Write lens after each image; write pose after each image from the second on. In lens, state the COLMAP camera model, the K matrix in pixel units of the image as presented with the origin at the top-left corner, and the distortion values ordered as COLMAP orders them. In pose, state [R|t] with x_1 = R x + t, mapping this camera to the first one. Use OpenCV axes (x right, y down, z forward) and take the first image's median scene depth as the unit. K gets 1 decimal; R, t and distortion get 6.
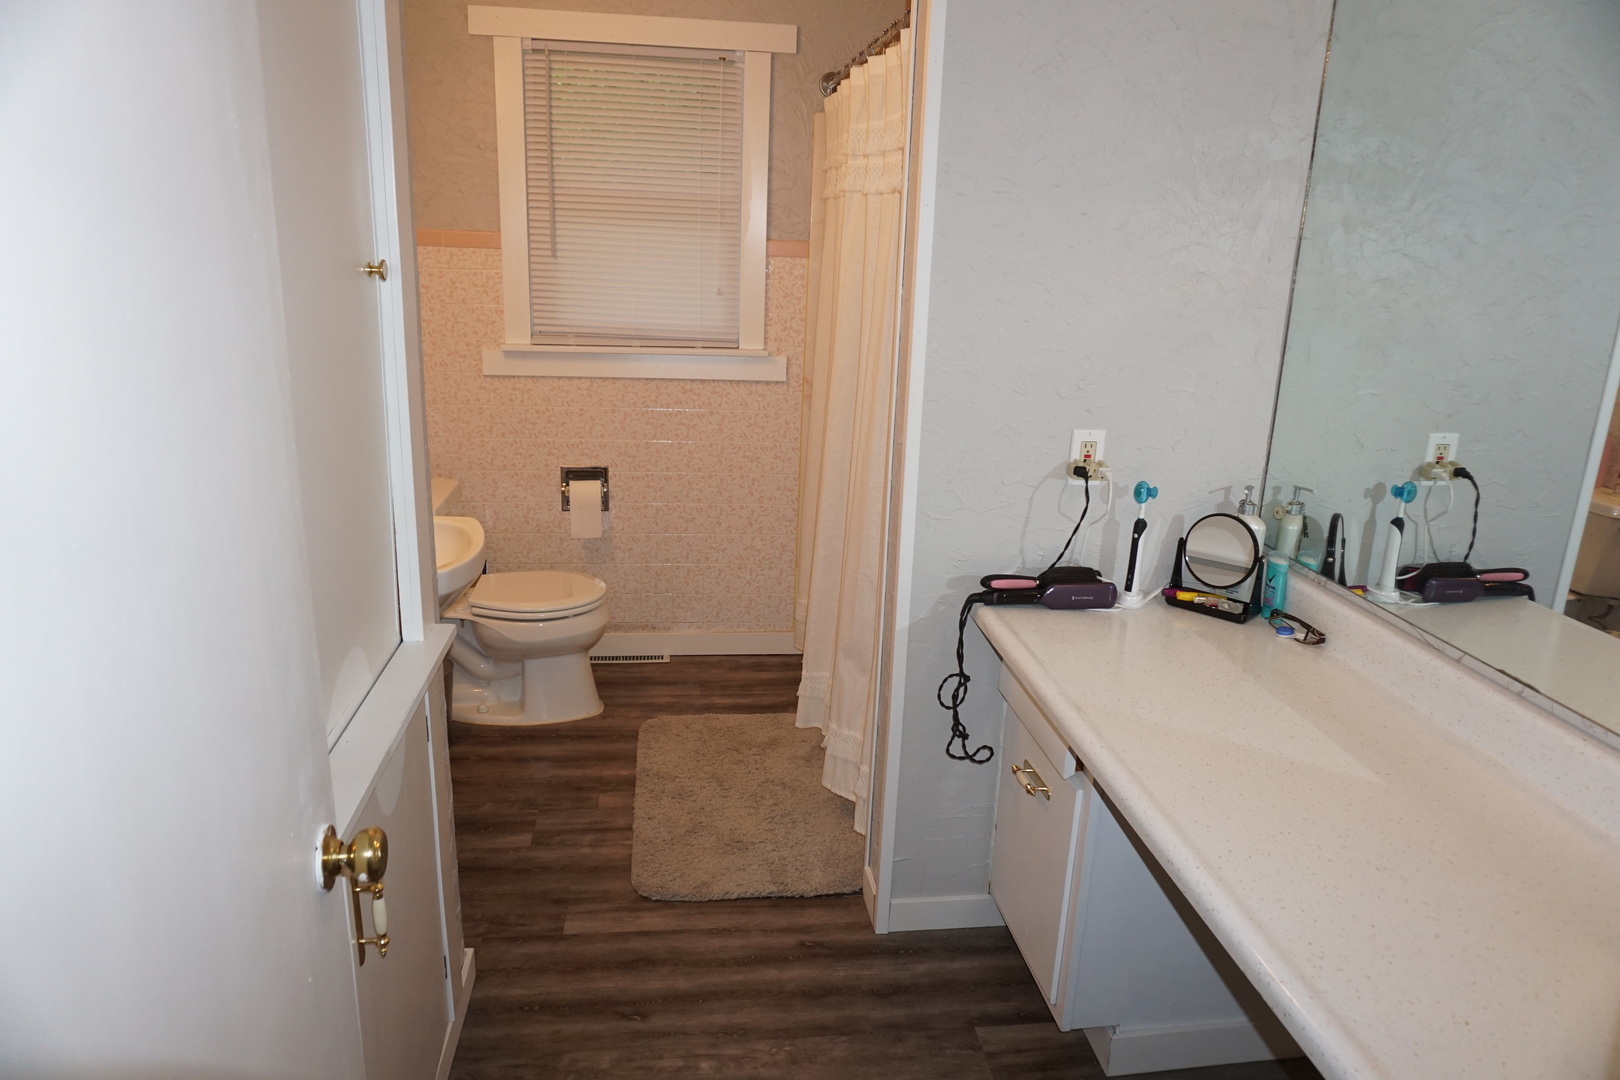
lens RADIAL K [[1081.7, 0, 809.9], [0, 1081.7, 538.2], [0, 0, 1]] dist [-0.048651, 0.037534]
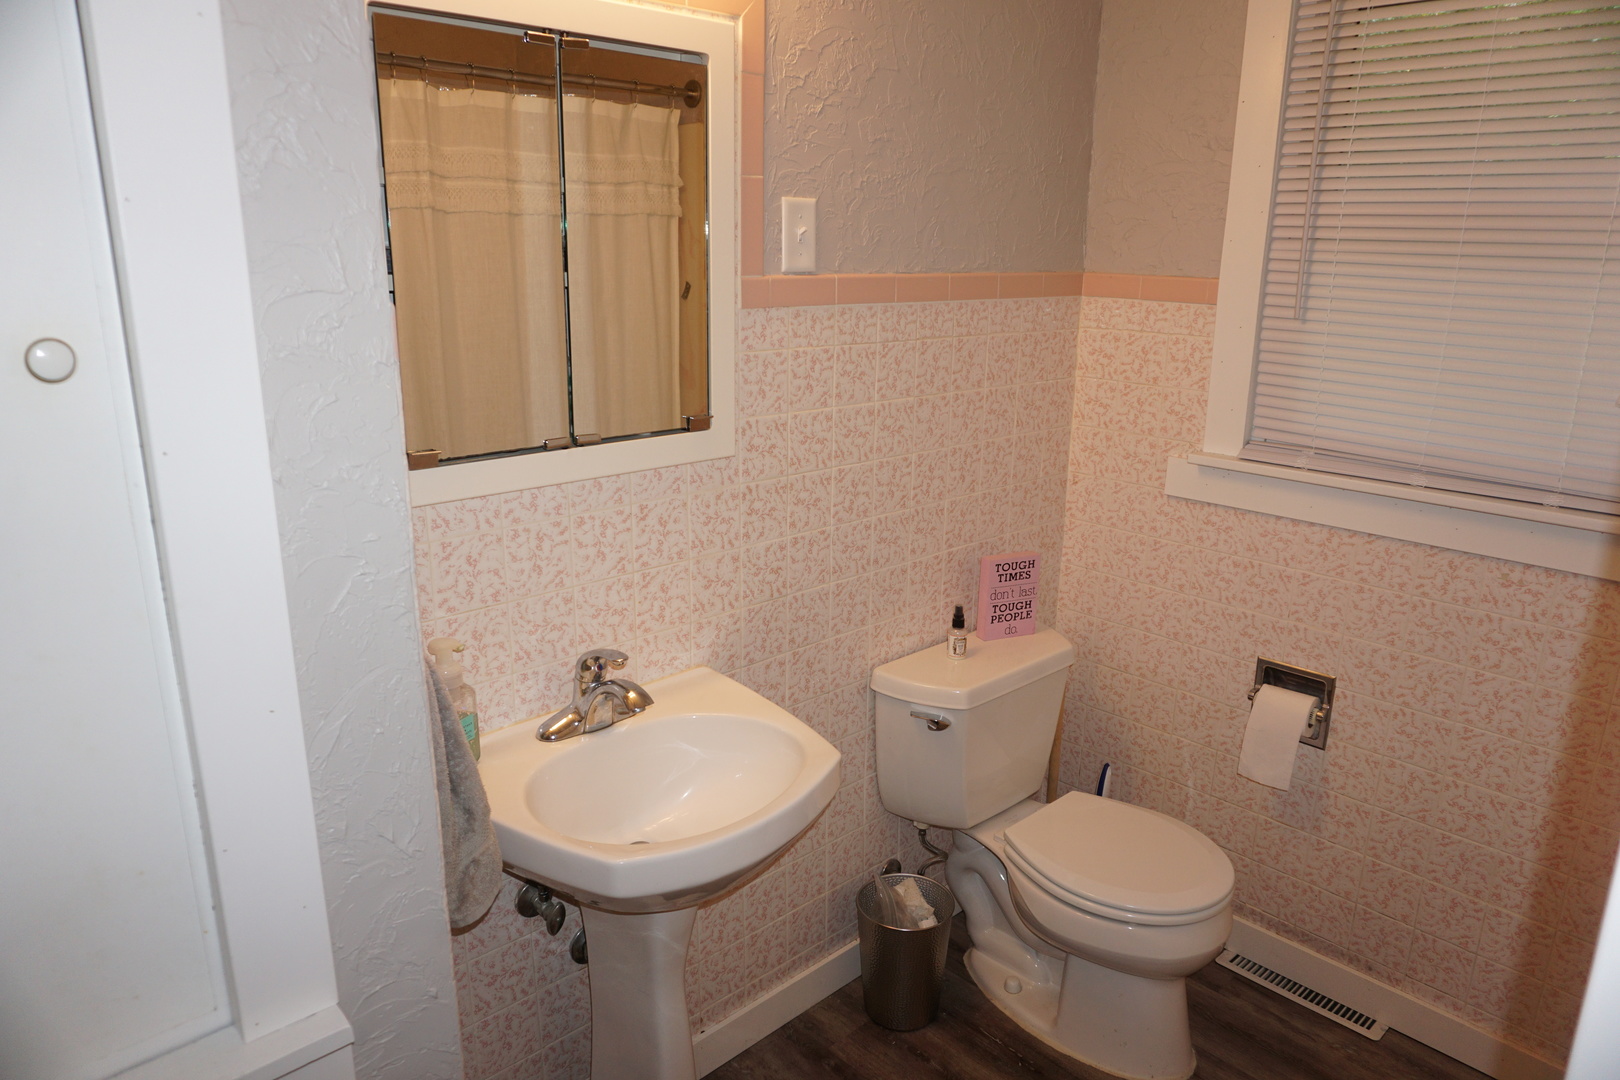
lens RADIAL K [[1081.7, 0, 810.6], [0, 1081.7, 540.4], [0, 0, 1]] dist [-0.048651, 0.037534]
pose [[0.585337, 0.186806, -0.788976, 0.092163], [-0.214346, 0.974128, 0.071623, -0.123624], [0.781944, 0.127190, 0.610235, 0.430023]]
